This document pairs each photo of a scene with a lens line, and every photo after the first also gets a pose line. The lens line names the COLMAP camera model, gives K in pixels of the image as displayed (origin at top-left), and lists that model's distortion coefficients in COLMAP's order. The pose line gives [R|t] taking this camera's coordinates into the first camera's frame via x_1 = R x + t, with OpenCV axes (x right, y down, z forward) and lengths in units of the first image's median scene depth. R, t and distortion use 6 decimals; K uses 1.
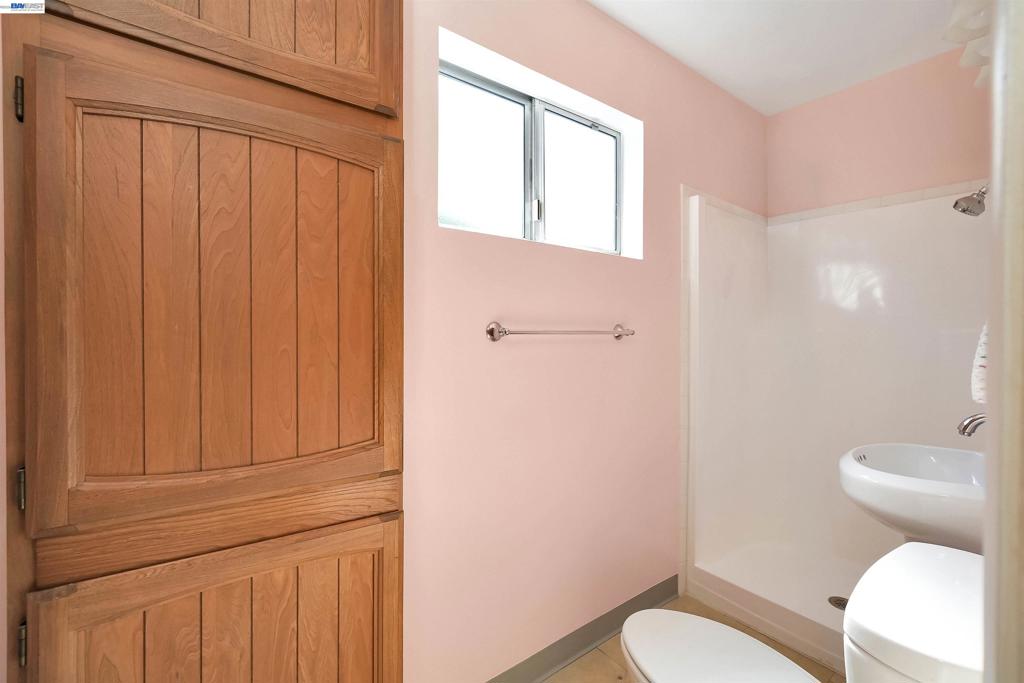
lens RADIAL K [[447.8, 0, 516.6], [0, 447.8, 335.1], [0, 0, 1]] dist [-0.005618, 0.002547]
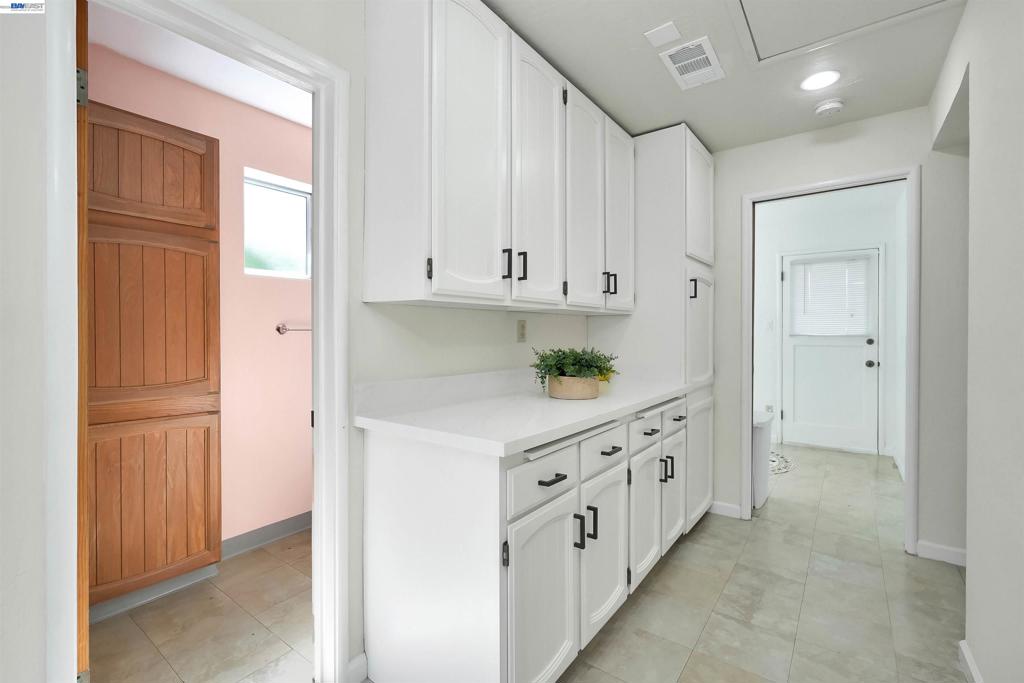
lens RADIAL K [[447.8, 0, 519.1], [0, 447.8, 338.3], [0, 0, 1]] dist [-0.005618, 0.002547]
pose [[0.950960, -0.002108, 0.309306, 0.483144], [-0.001230, 0.999943, 0.010594, 0.012994], [-0.309311, -0.010455, 0.950904, -1.602981]]
